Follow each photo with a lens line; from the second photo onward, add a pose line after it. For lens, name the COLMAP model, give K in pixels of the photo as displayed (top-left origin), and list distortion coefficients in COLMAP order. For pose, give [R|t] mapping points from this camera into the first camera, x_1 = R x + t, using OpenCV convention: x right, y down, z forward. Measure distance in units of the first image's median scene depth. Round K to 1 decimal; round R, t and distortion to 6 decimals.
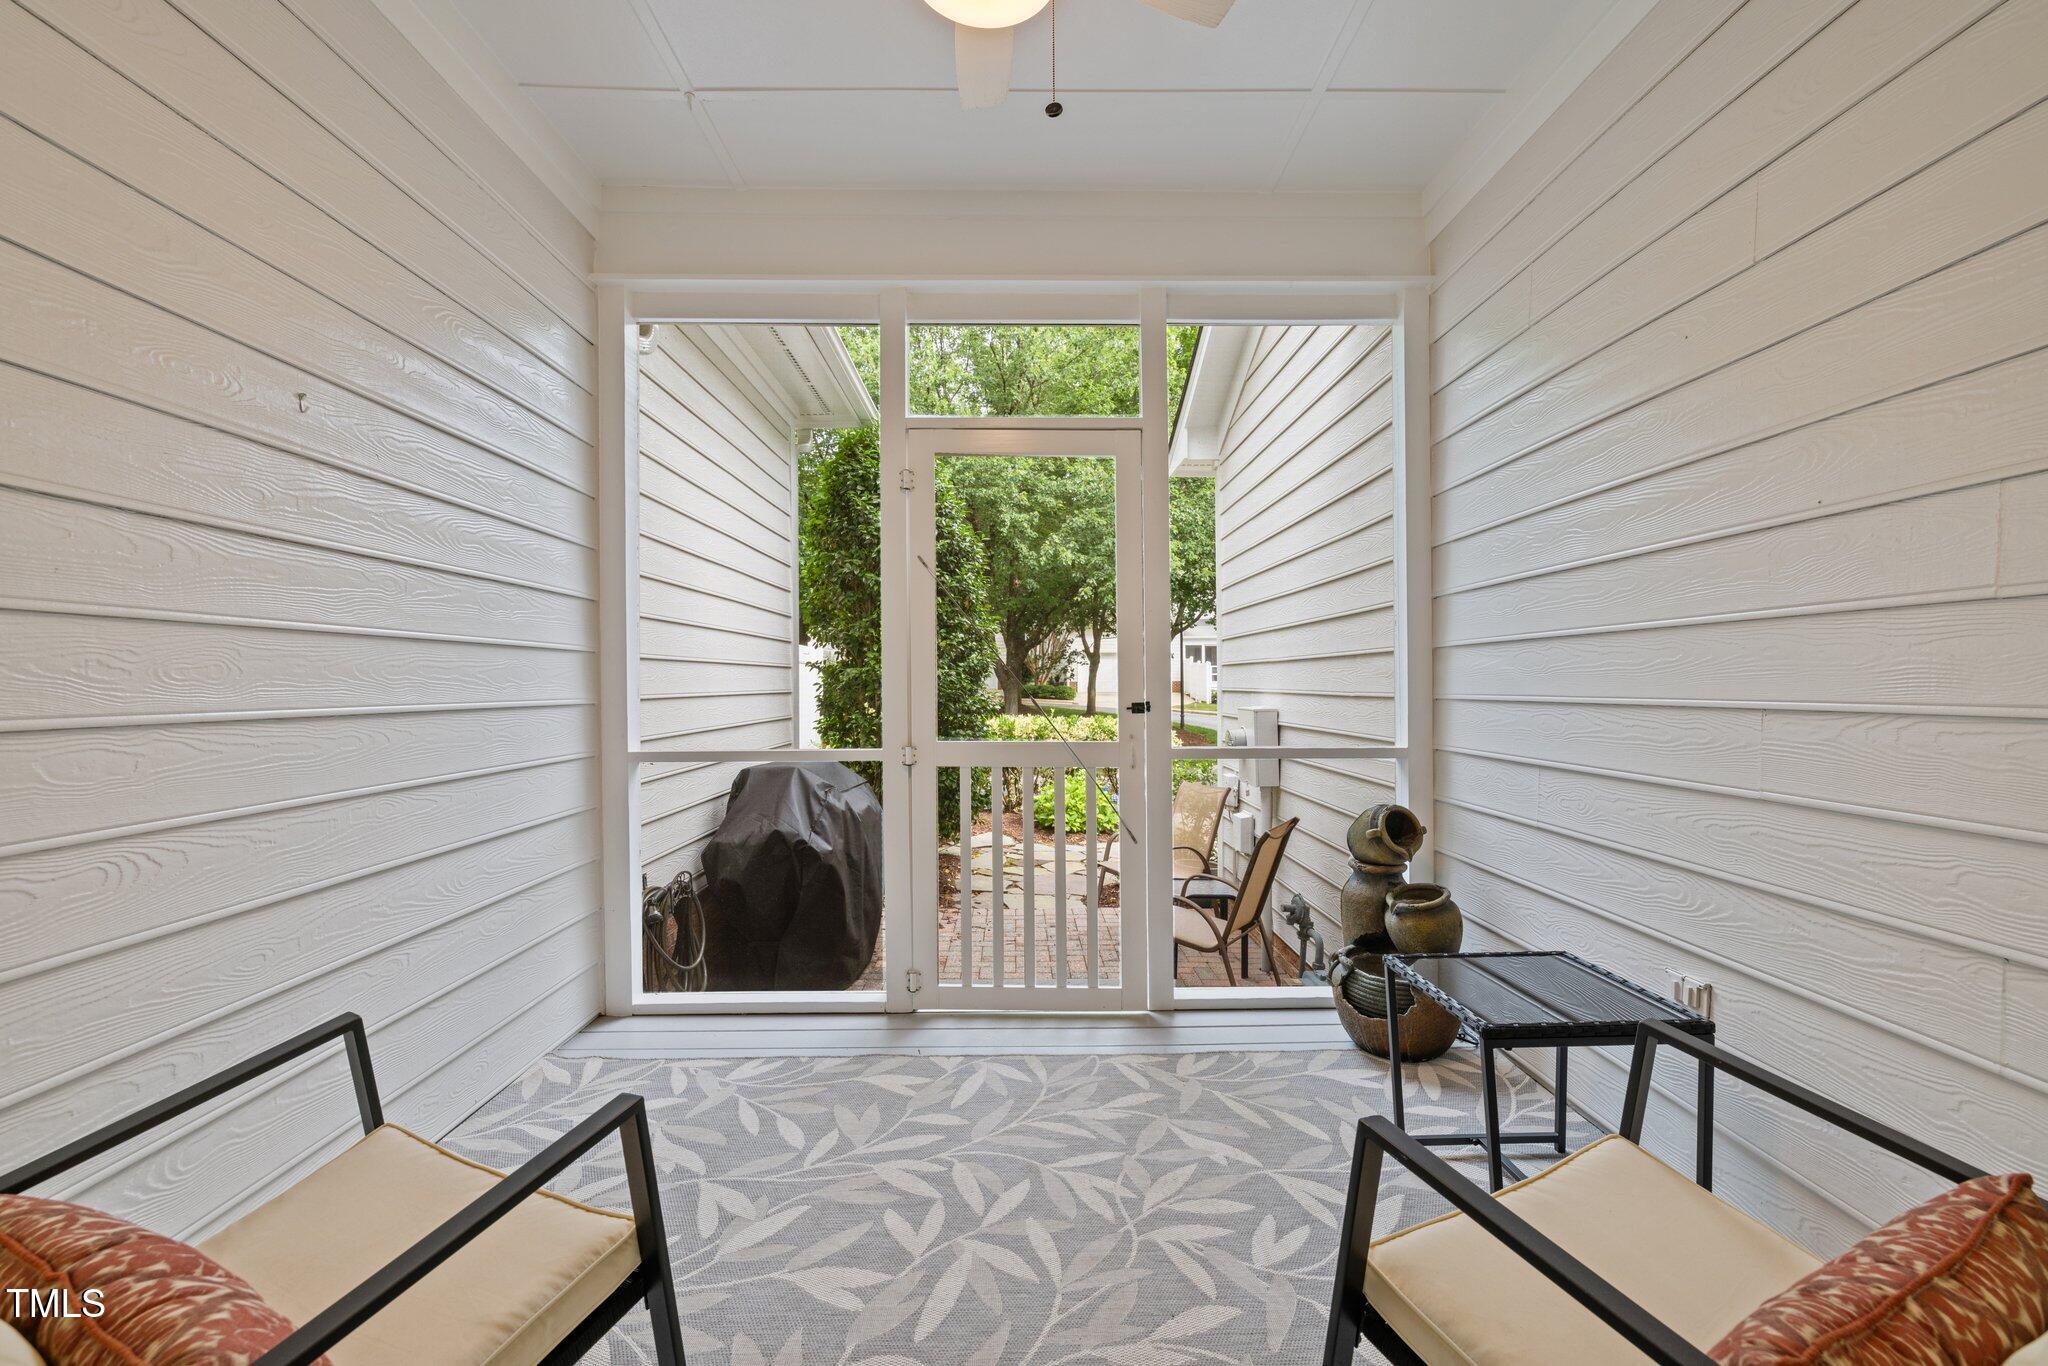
lens RADIAL K [[867.7, 0, 1030.0], [0, 867.7, 673.5], [0, 0, 1]] dist [0.002385, 0.000160]
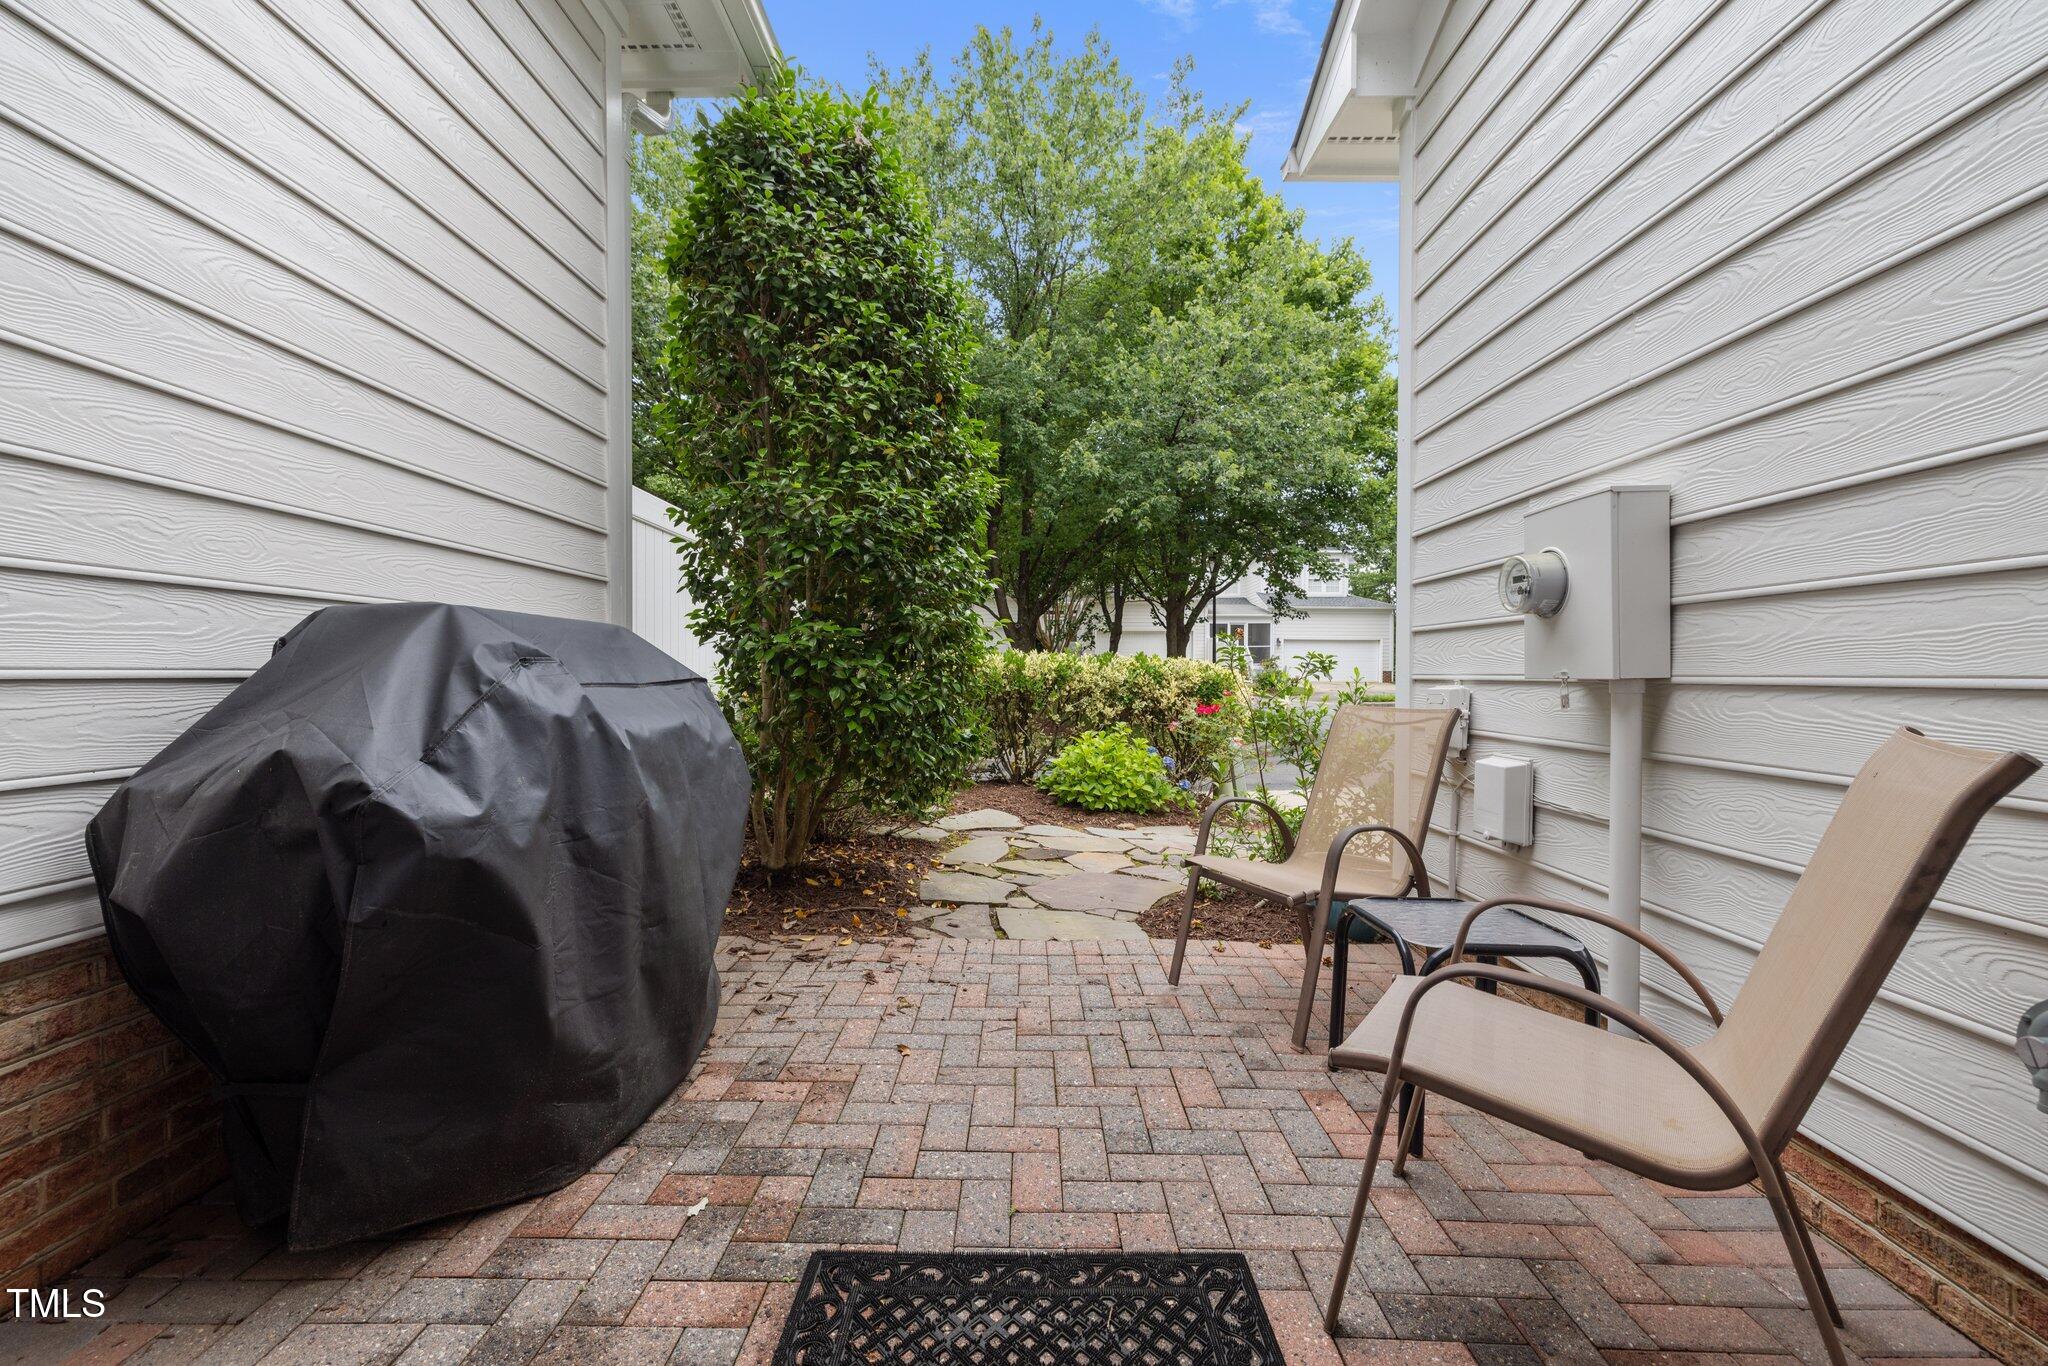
lens RADIAL K [[853.2, 0, 1026.0], [0, 853.2, 677.7], [0, 0, 1]] dist [0.002293, 0.000274]
pose [[0.999773, 0.003265, -0.021058, -0.003002], [-0.003003, 0.999918, 0.012447, 0.108726], [0.021097, -0.012381, 0.999701, 0.504547]]
